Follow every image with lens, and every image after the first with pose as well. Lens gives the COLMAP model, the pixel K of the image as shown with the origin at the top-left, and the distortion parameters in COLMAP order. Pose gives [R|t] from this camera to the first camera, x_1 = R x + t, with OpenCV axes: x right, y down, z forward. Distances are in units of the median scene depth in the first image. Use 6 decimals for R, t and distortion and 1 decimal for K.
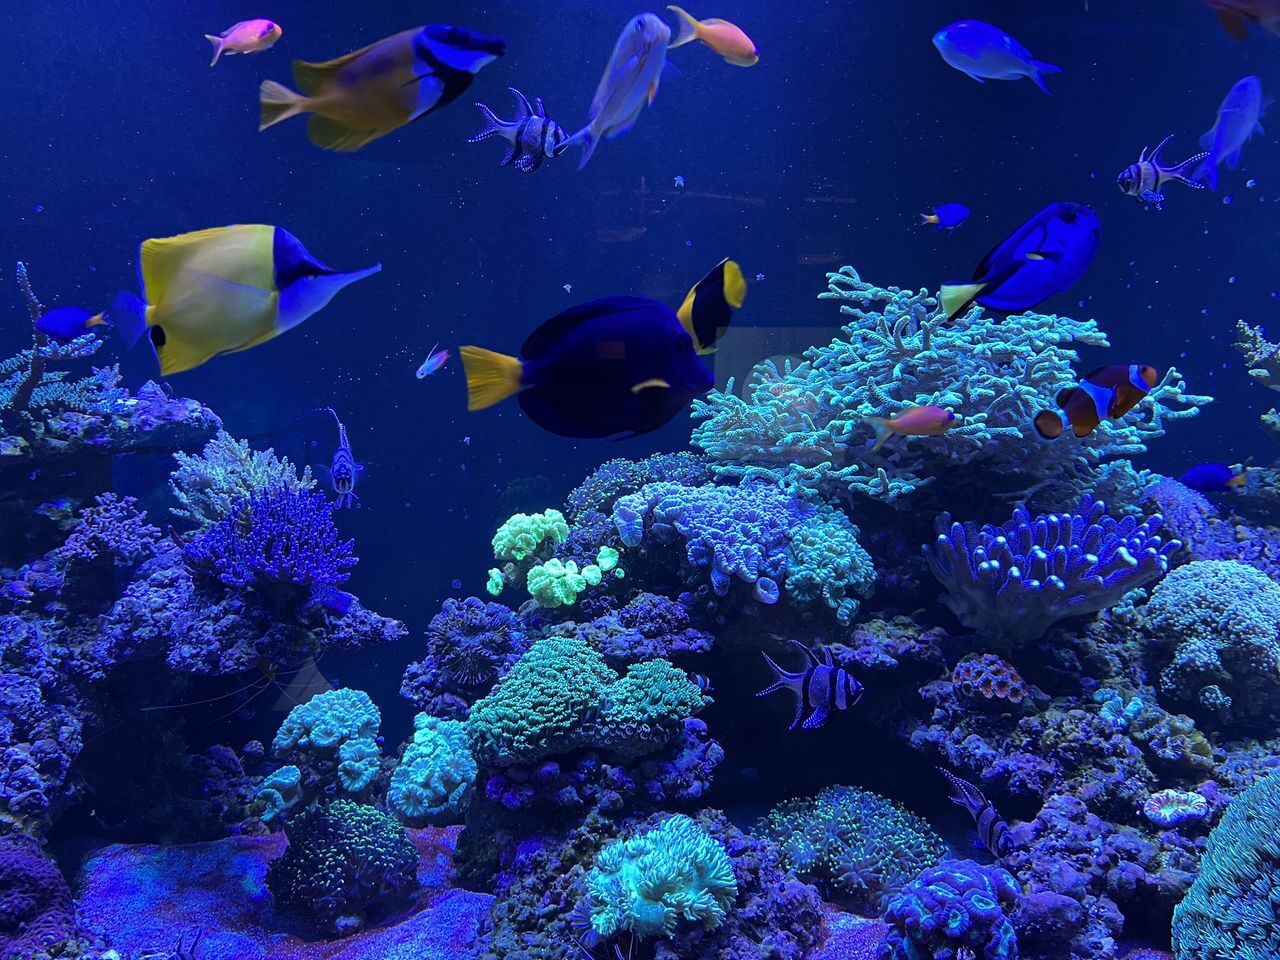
lens RADIAL K [[978.9, 0, 637.4], [0, 978.9, 479.3], [0, 0, 1]] dist [0.081721, 0.003388]
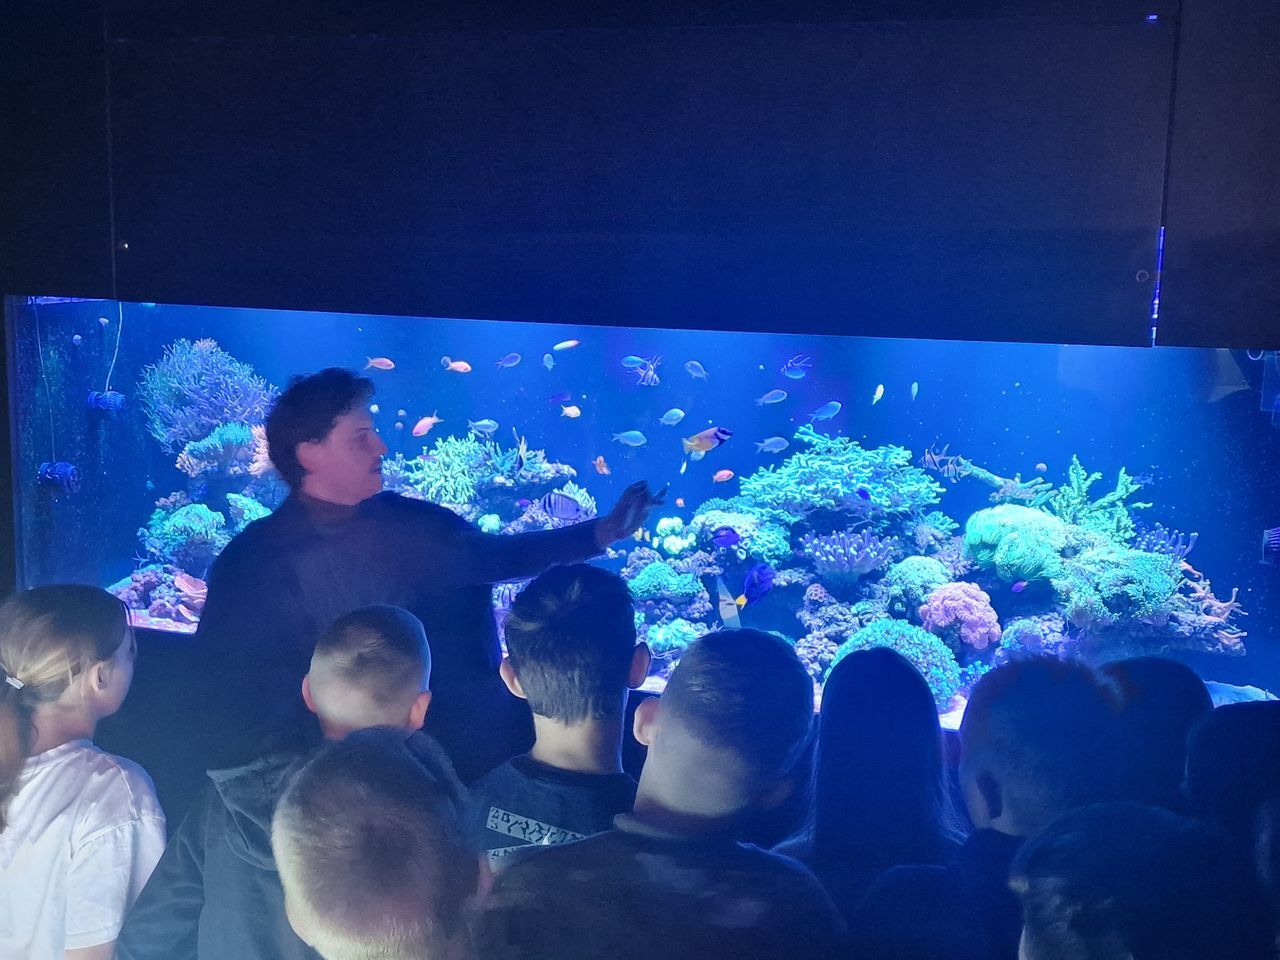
lens RADIAL K [[847.2, 0, 641.0], [0, 847.2, 479.3], [0, 0, 1]] dist [-0.003179, -0.002137]
pose [[0.924675, 0.053785, -0.376939, 0.735441], [-0.045558, 0.998489, 0.030713, -0.150598], [0.378021, -0.011227, 0.925729, -1.257138]]
